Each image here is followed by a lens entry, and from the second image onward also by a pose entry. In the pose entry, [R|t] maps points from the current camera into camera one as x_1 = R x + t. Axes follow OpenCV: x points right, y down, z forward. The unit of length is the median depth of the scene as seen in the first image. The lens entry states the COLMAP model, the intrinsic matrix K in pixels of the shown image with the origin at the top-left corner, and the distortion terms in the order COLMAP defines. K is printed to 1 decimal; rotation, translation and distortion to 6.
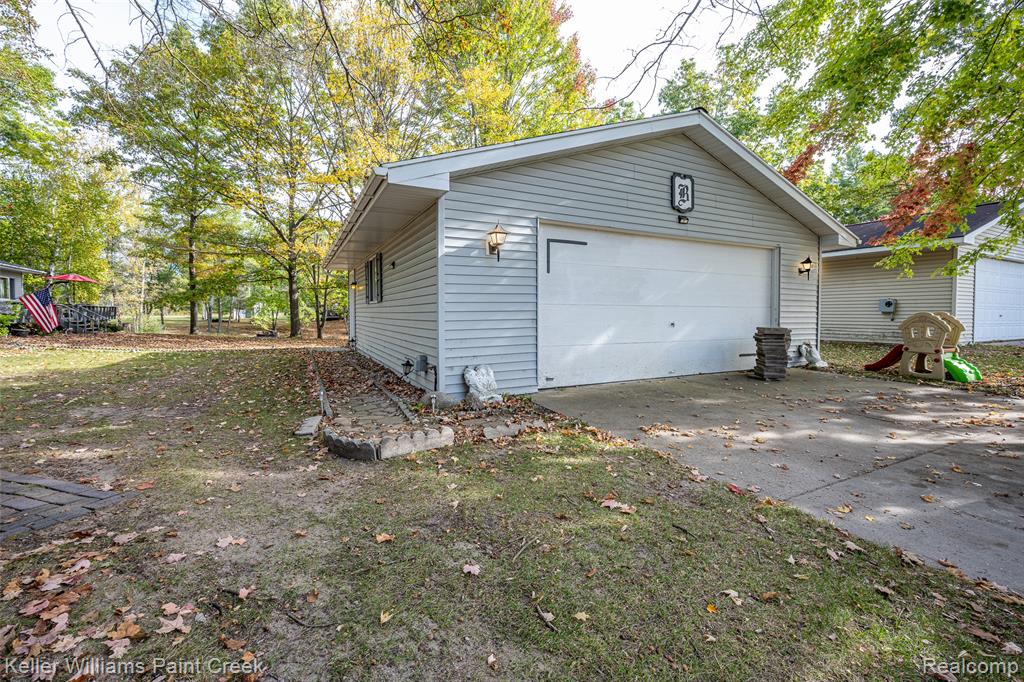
lens RADIAL K [[403.0, 0, 475.1], [0, 403.0, 325.7], [0, 0, 1]] dist [-0.001671, 0.000001]
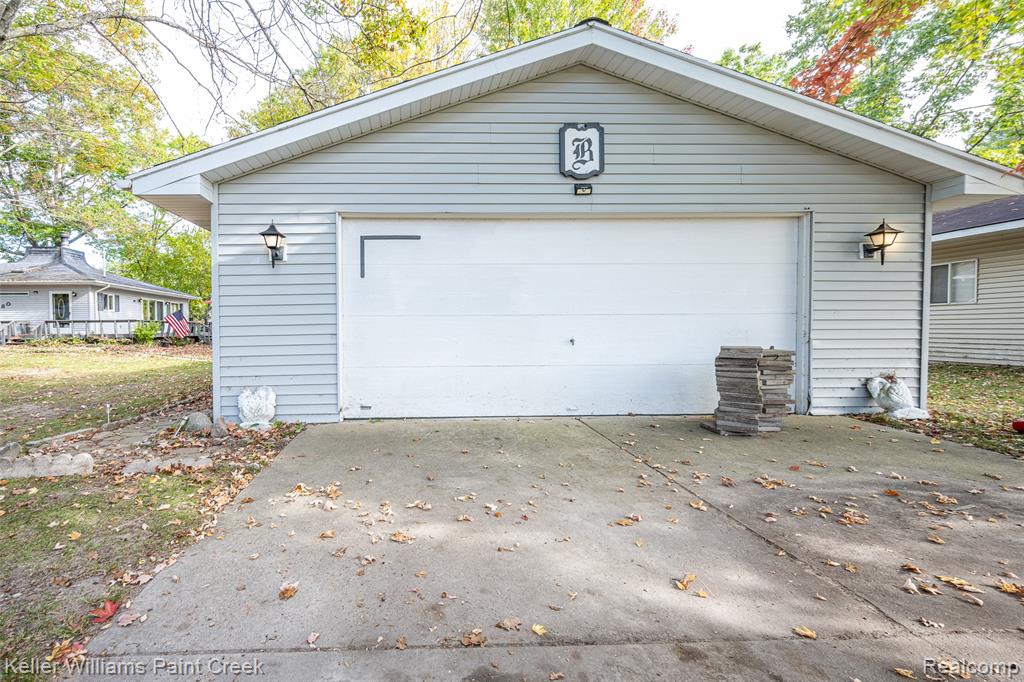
lens RADIAL K [[403.0, 0, 512.4], [0, 403.0, 336.4], [0, 0, 1]] dist [-0.001671, 0.000001]
pose [[0.917352, 0.002589, -0.398068, 0.683788], [-0.003317, 0.999994, -0.001140, -0.010017], [0.398063, 0.002366, 0.917355, 0.320751]]
